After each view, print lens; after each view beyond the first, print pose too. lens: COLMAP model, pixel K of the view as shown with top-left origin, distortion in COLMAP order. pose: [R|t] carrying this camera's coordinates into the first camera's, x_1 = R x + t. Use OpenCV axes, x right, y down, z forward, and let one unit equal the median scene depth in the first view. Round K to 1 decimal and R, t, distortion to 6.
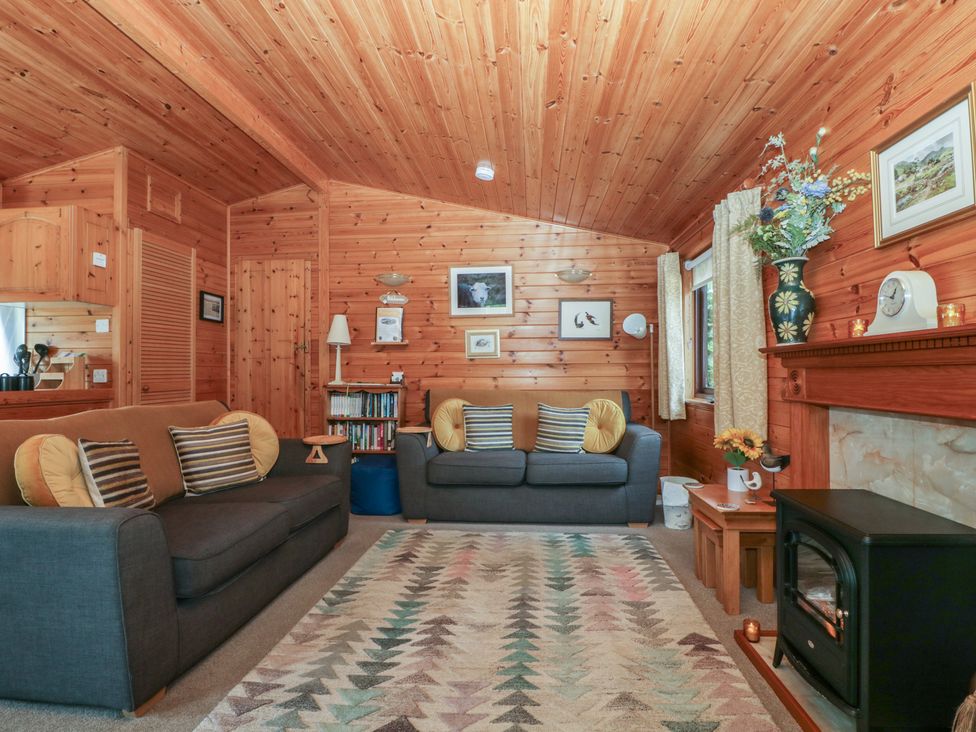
lens RADIAL K [[512.0, 0, 497.4], [0, 512.0, 365.7], [0, 0, 1]] dist [-0.003584, -0.010805]
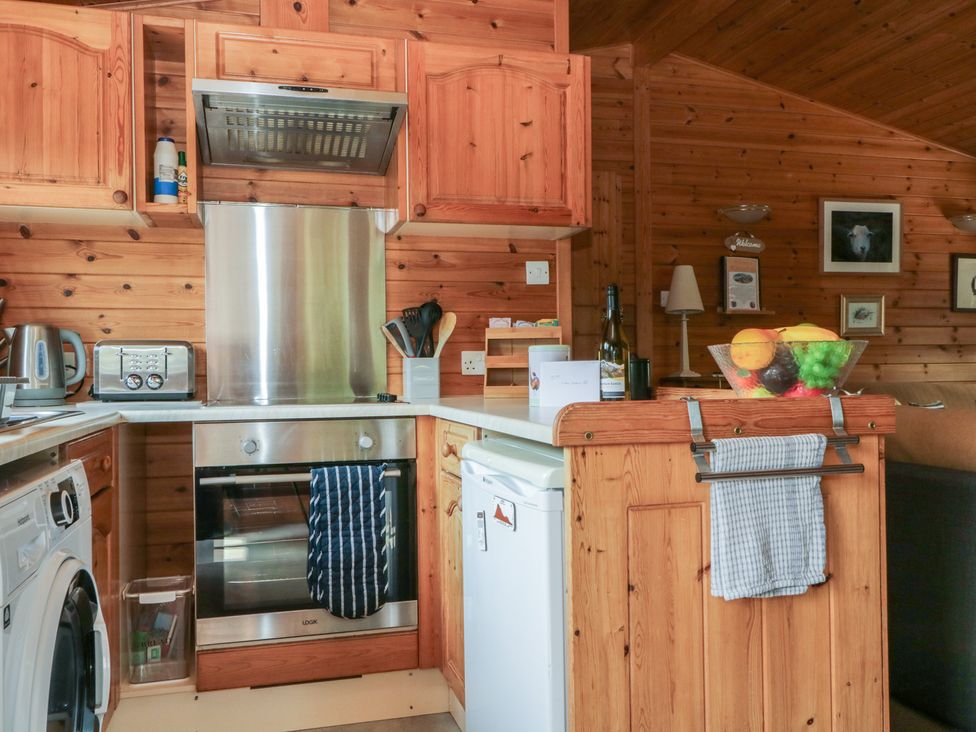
lens RADIAL K [[838.2, 0, 488.2], [0, 838.2, 363.4], [0, 0, 1]] dist [0.019277, -0.010074]
pose [[0.941018, -0.004300, 0.338330, -0.878539], [0.001013, 0.999951, 0.009890, 0.009703], [-0.338356, -0.008964, 0.940975, 0.112667]]
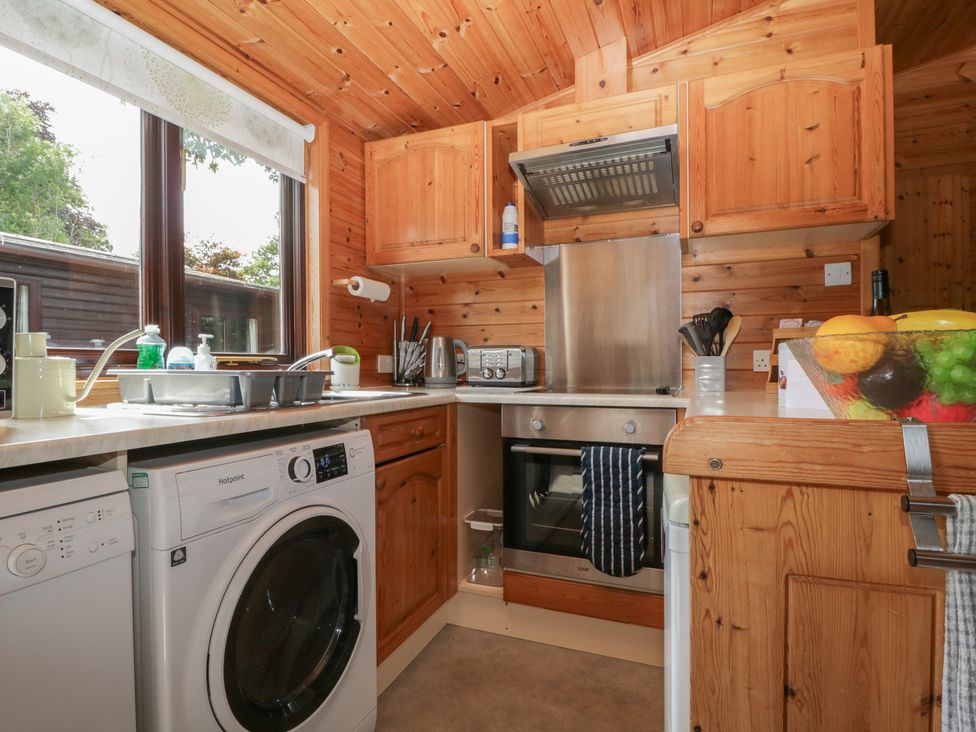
lens RADIAL K [[512.0, 0, 487.7], [0, 512.0, 368.5], [0, 0, 1]] dist [-0.003584, -0.010805]
pose [[0.953790, 0.000664, -0.300474, -0.757297], [0.006370, 0.999728, 0.022430, 0.011137], [0.300407, -0.023308, 0.953526, 0.244847]]
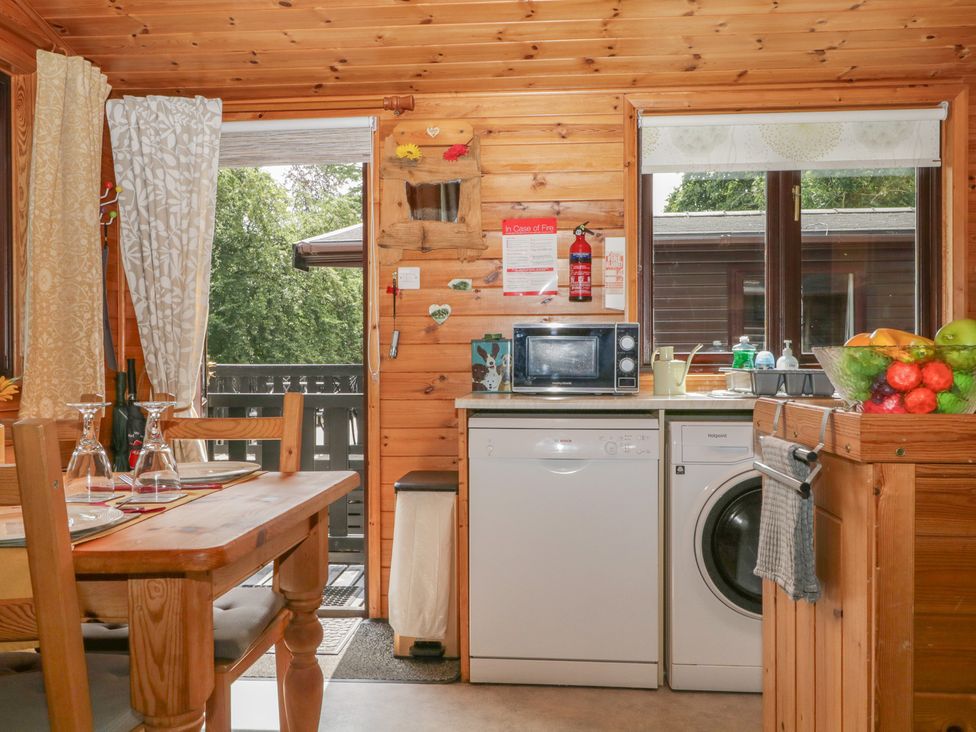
lens RADIAL K [[838.2, 0, 488.8], [0, 838.2, 365.2], [0, 0, 1]] dist [0.019277, -0.010074]
pose [[-0.004282, 0.014558, -0.999885, -0.341818], [0.015415, 0.999776, 0.014491, 0.002901], [0.999872, -0.015351, -0.004506, 0.263657]]
